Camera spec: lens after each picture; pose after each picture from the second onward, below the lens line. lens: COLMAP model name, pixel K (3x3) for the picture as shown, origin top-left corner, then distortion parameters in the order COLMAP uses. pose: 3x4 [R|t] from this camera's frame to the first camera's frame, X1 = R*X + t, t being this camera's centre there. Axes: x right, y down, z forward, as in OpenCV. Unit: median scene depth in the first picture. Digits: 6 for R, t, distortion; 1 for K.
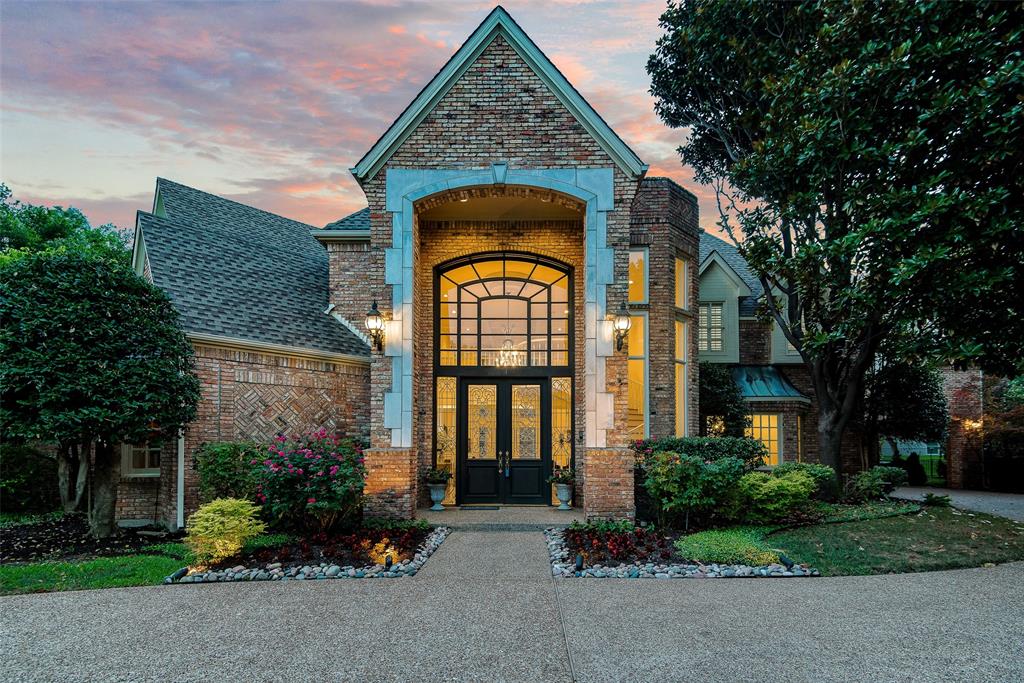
lens RADIAL K [[453.3, 0, 534.1], [0, 453.3, 452.0], [0, 0, 1]] dist [0.013025, 0.000344]
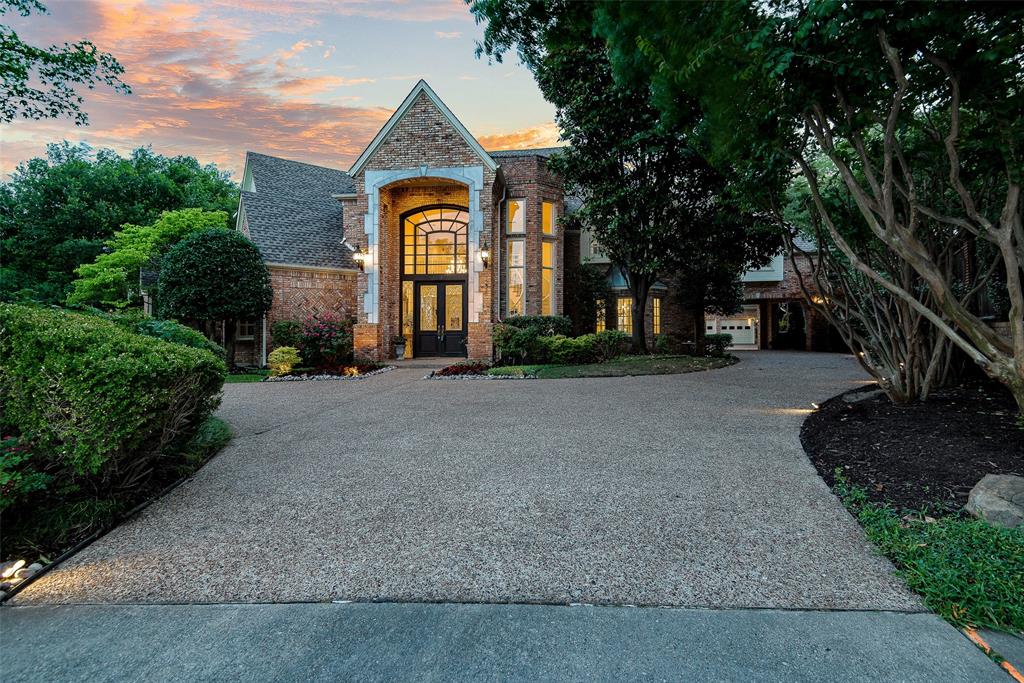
lens RADIAL K [[453.3, 0, 510.4], [0, 453.3, 335.9], [0, 0, 1]] dist [0.013025, 0.000344]
pose [[0.988897, -0.003317, -0.148565, 0.460095], [0.004646, 0.999952, 0.008602, 0.024878], [0.148530, -0.009197, 0.988865, -0.636516]]
